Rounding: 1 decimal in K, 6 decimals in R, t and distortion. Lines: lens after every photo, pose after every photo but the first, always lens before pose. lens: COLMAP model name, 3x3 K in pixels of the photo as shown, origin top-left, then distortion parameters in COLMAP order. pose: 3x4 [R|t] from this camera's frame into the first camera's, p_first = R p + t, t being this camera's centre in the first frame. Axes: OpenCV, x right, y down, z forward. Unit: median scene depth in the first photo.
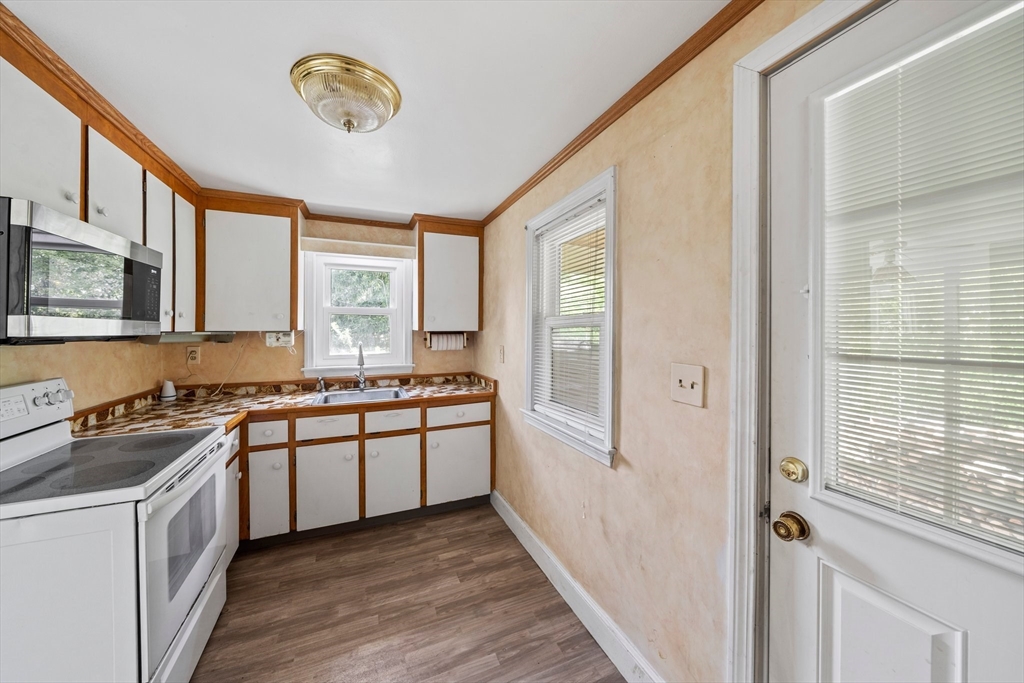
lens RADIAL K [[351.8, 0, 496.3], [0, 351.8, 335.3], [0, 0, 1]] dist [-0.009920, 0.001552]
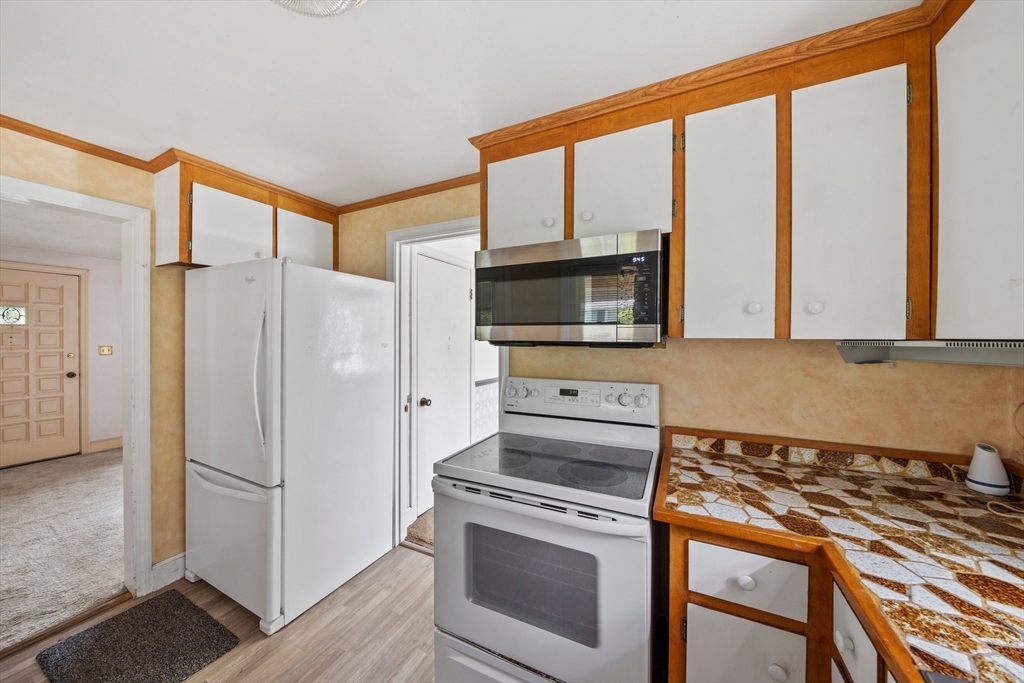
lens RADIAL K [[351.8, 0, 497.6], [0, 351.8, 332.8], [0, 0, 1]] dist [-0.009920, 0.001552]
pose [[-0.753121, -0.006316, -0.657852, -0.166317], [-0.009957, 0.999949, 0.001799, -0.013570], [0.657807, 0.007905, -0.753145, 0.937830]]
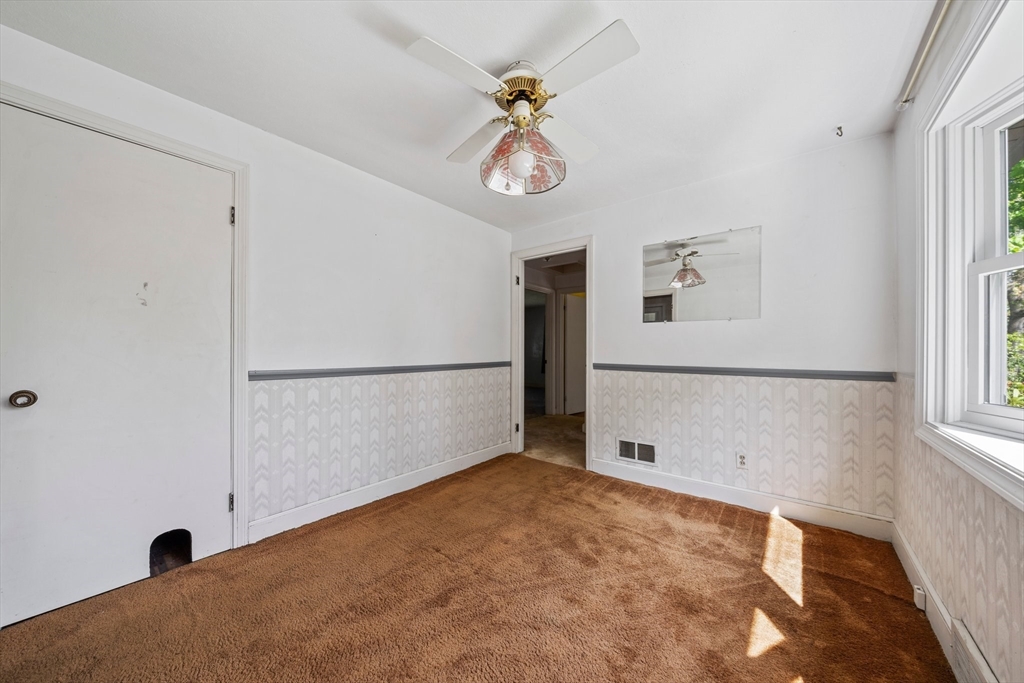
lens RADIAL K [[351.8, 0, 509.7], [0, 351.8, 353.9], [0, 0, 1]] dist [-0.009920, 0.001552]
pose [[-0.874471, 0.000493, -0.485077, -1.121155], [-0.008312, 0.999837, 0.016002, 0.127731], [0.485006, 0.018025, -0.874325, 0.769404]]
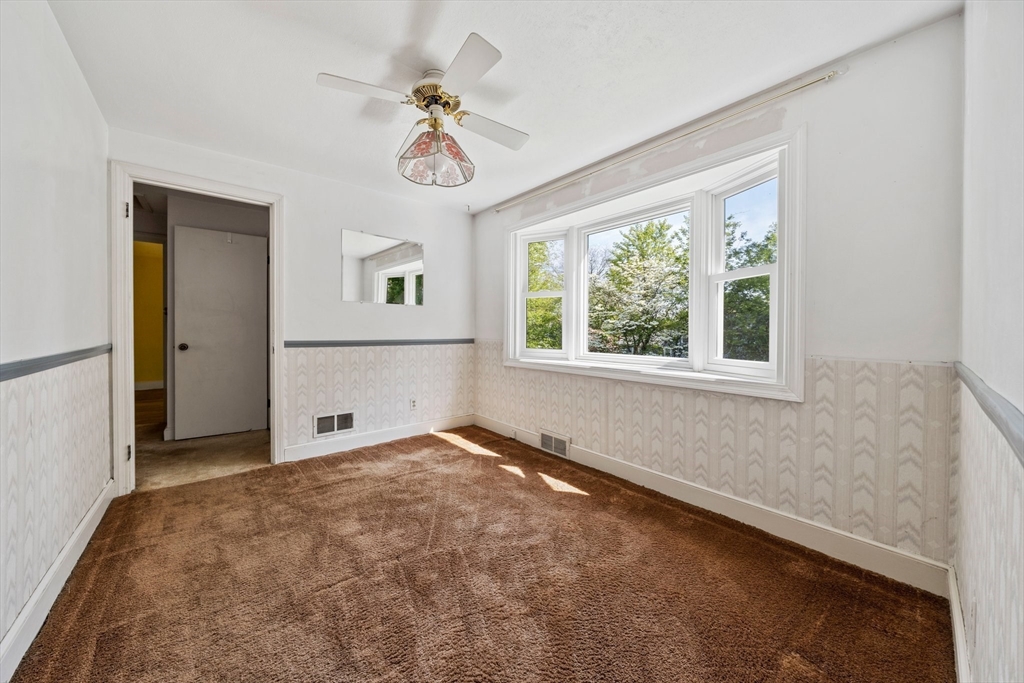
lens RADIAL K [[351.8, 0, 503.3], [0, 351.8, 338.1], [0, 0, 1]] dist [-0.009920, 0.001552]
pose [[0.304839, 0.025448, -0.952064, -0.722383], [-0.012202, 0.999665, 0.022814, 0.135563], [0.952326, 0.004662, 0.305047, 0.144802]]
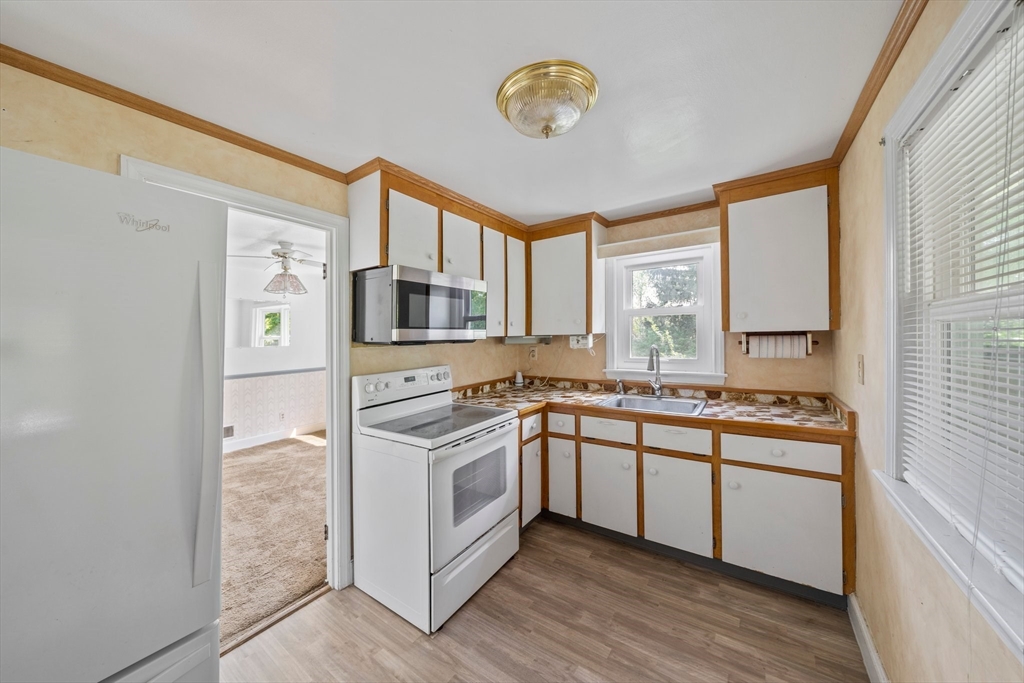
lens RADIAL K [[351.8, 0, 505.6], [0, 351.8, 333.1], [0, 0, 1]] dist [-0.009920, 0.001552]
pose [[0.549322, -0.014284, -0.835489, 0.196587], [0.006019, 0.999896, -0.013137, -0.003396], [0.835589, 0.002187, 0.549350, 0.196601]]
